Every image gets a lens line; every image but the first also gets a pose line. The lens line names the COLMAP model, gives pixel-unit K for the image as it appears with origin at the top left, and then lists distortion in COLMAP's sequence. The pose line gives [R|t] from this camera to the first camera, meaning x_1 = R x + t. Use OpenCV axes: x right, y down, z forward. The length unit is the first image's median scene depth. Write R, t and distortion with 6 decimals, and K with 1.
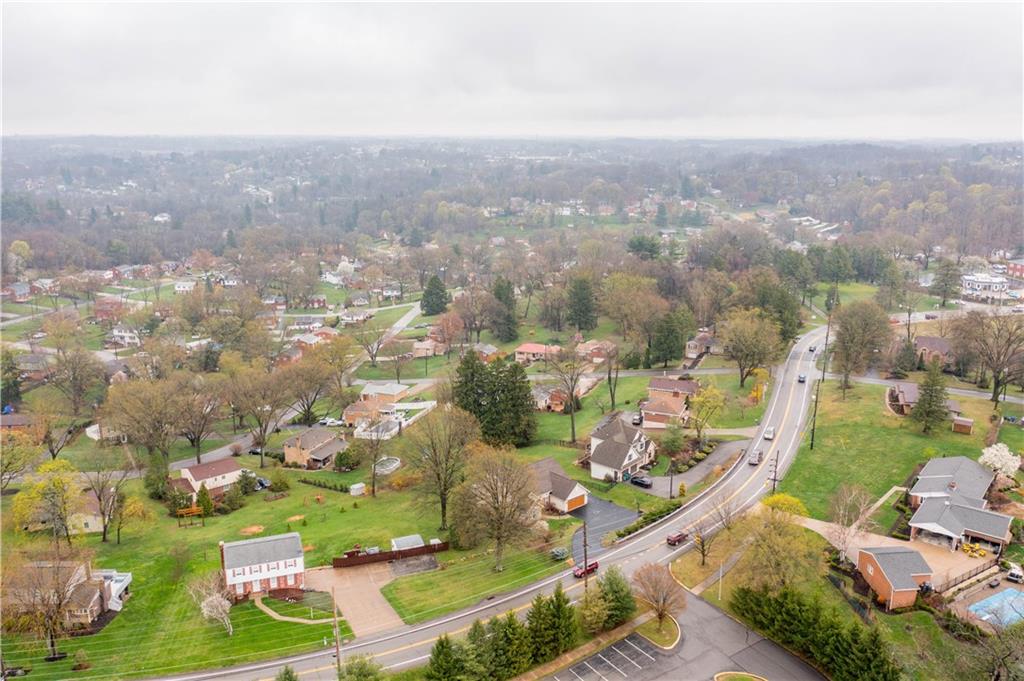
lens RADIAL K [[833.4, 0, 510.7], [0, 833.4, 341.1], [0, 0, 1]] dist [0.002303, -0.003398]
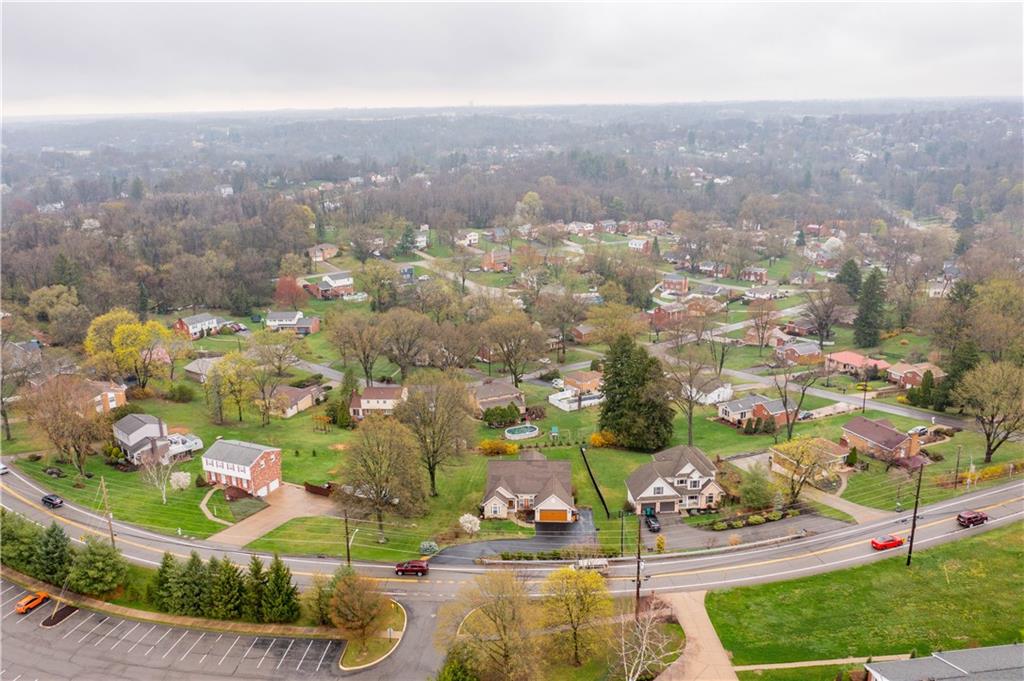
lens RADIAL K [[833.4, 0, 511.2], [0, 833.4, 340.1], [0, 0, 1]] dist [0.002303, -0.003398]
pose [[0.703246, 0.180295, -0.687705, 0.365010], [-0.153194, 0.983015, 0.101061, -0.041674], [0.694245, 0.034281, 0.718922, 0.194177]]
